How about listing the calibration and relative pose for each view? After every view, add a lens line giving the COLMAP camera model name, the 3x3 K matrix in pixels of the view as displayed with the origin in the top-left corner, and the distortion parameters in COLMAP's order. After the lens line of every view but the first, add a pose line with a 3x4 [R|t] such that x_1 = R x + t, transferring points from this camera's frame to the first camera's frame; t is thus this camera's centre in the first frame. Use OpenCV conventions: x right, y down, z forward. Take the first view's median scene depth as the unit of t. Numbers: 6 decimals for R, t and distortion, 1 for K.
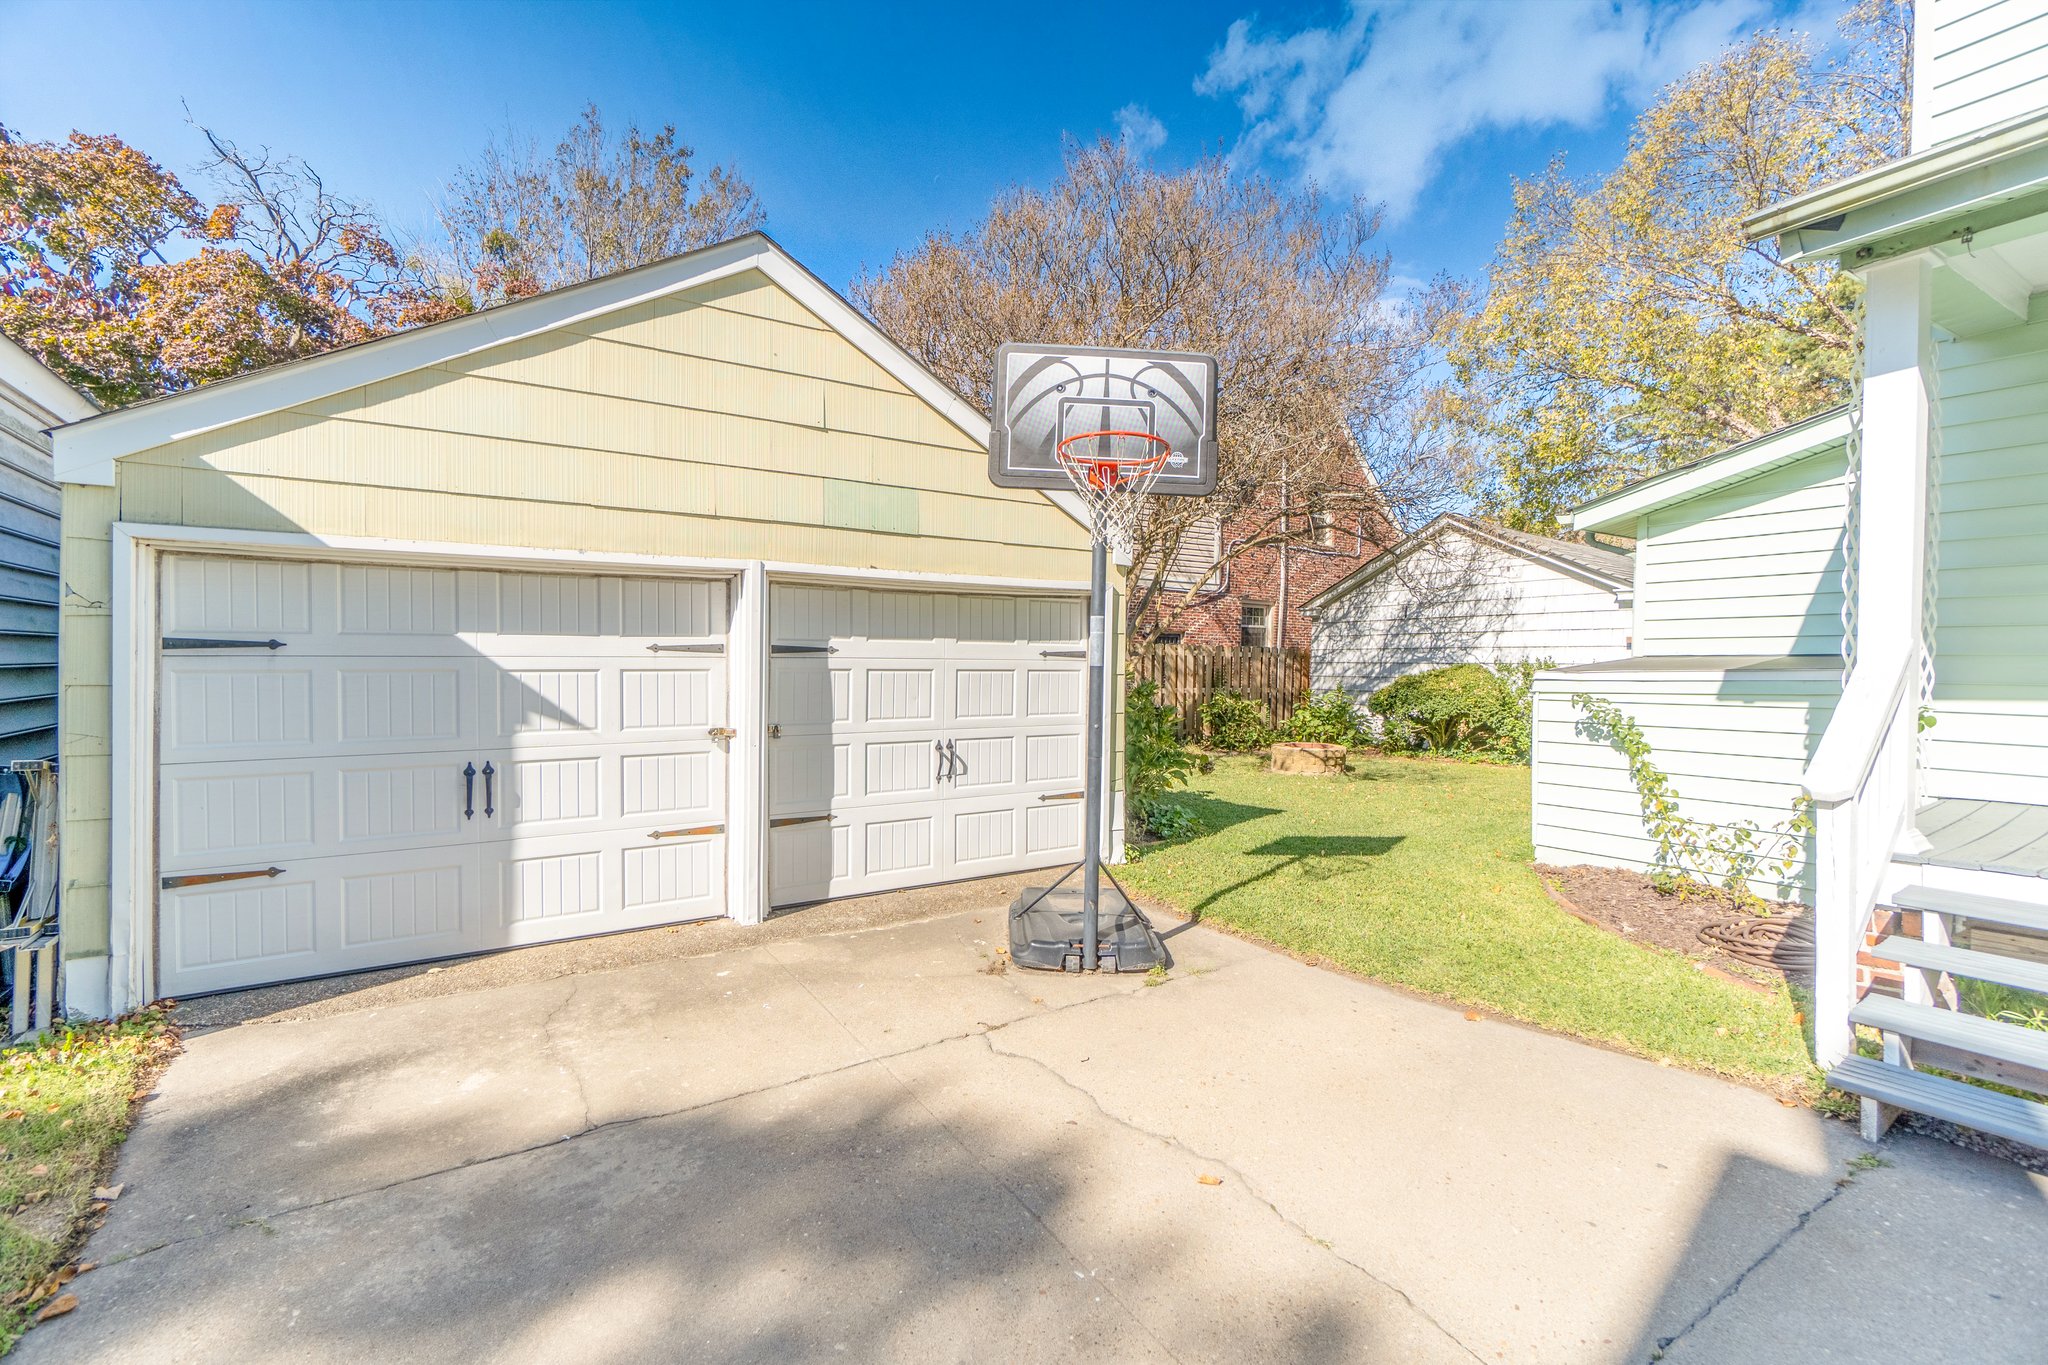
lens RADIAL K [[902.2, 0, 1024.0], [0, 902.2, 682.5], [0, 0, 1]] dist [-0.010274, -0.000792]
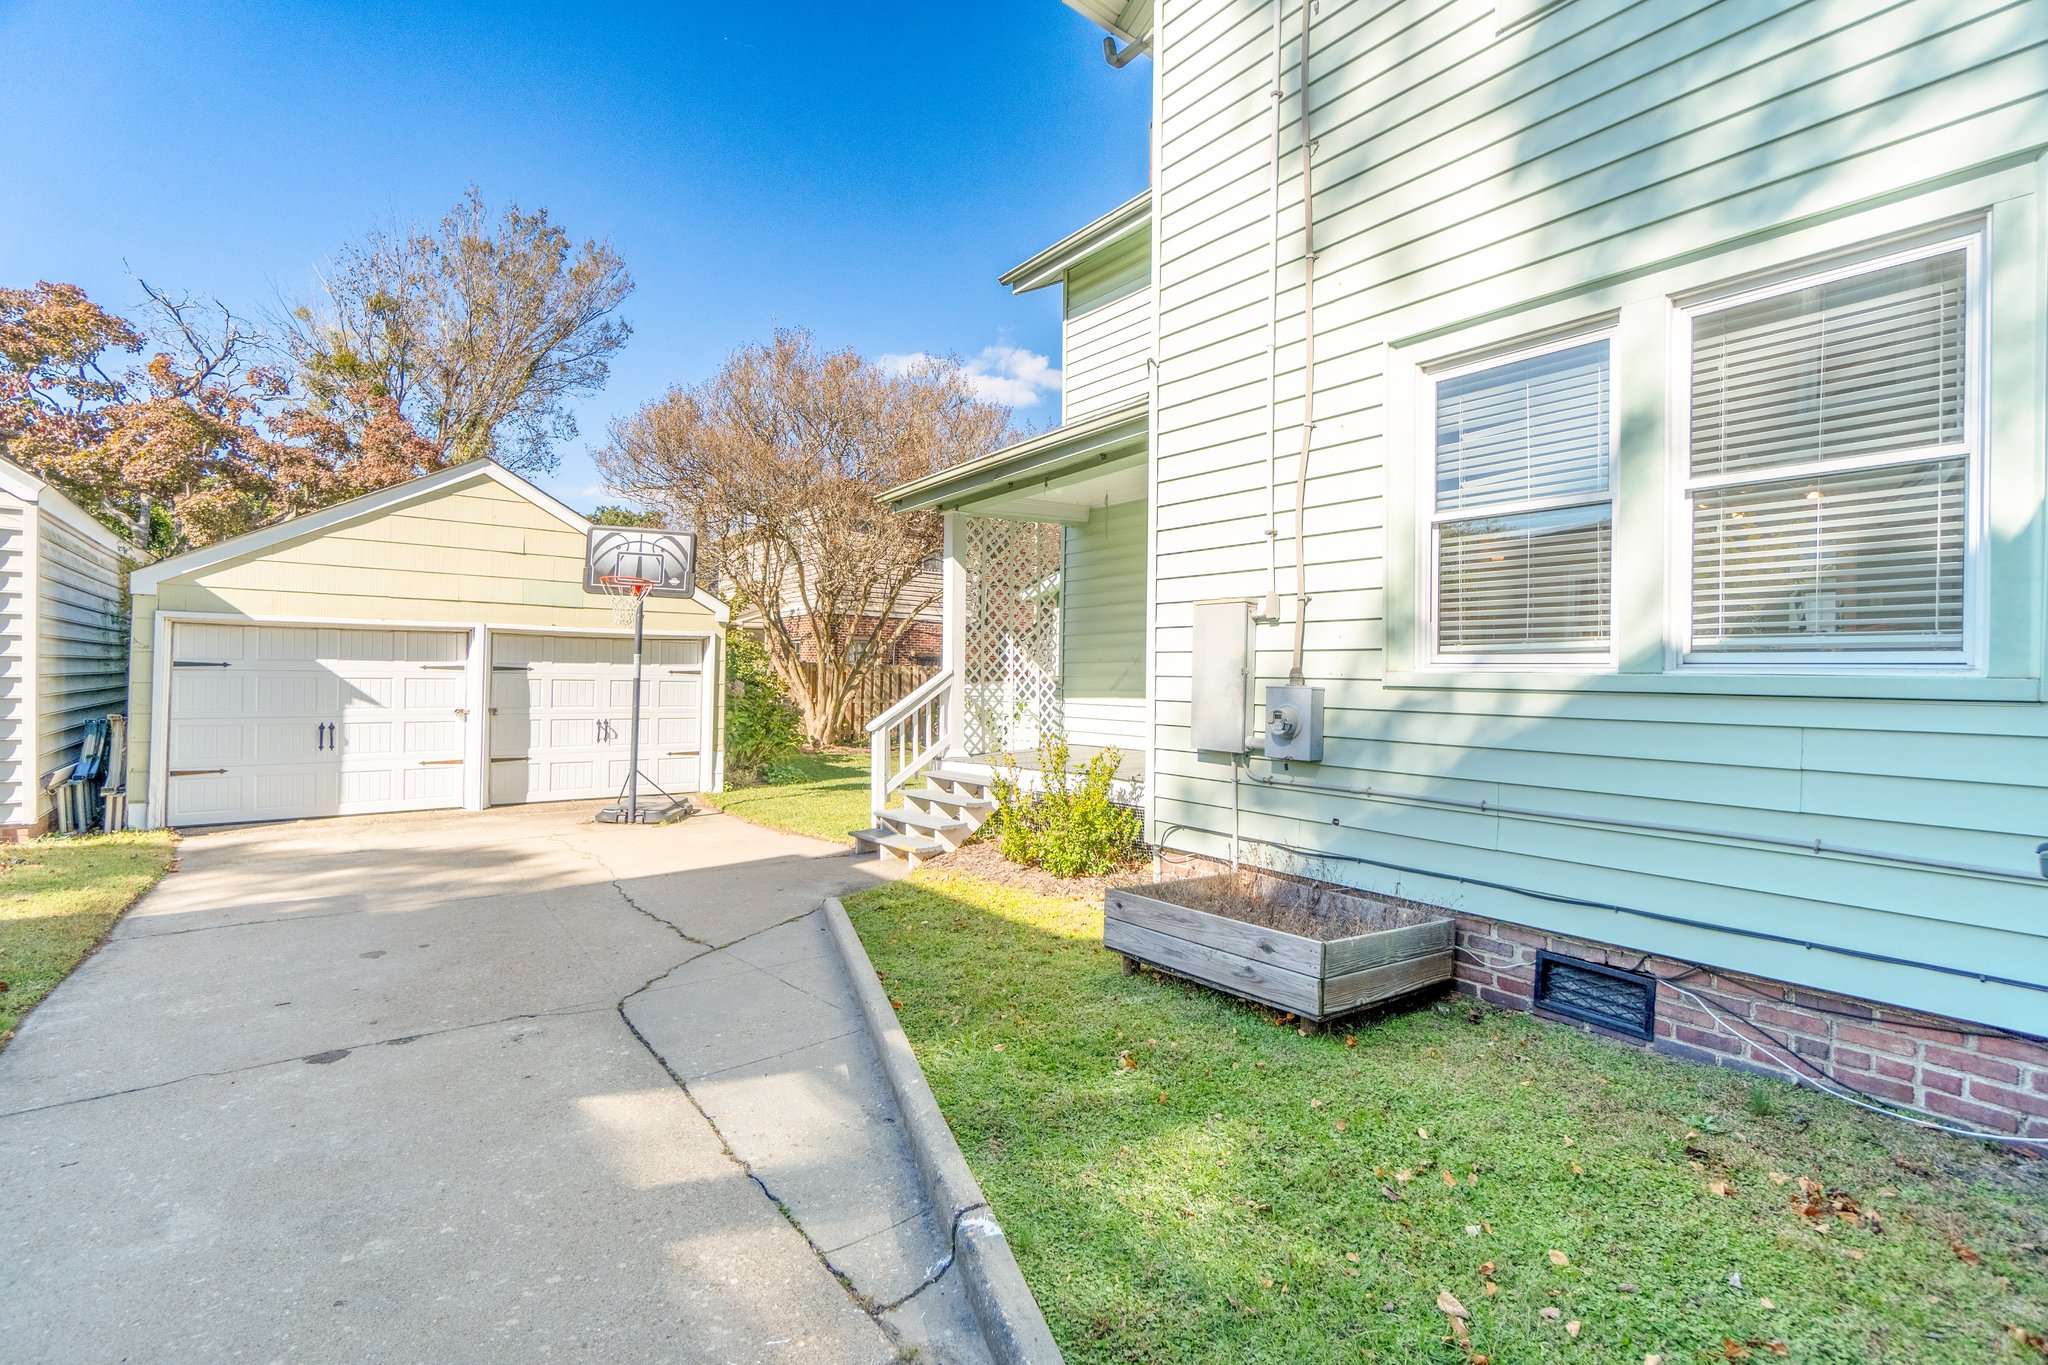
lens RADIAL K [[881.9, 0, 1024.0], [0, 881.9, 682.5], [0, 0, 1]] dist [-0.022588, 0.000406]
pose [[0.994744, 0.006937, 0.102159, 0.675873], [-0.004730, 0.999750, -0.021834, 0.028970], [-0.102285, 0.021236, 0.994528, -0.993953]]
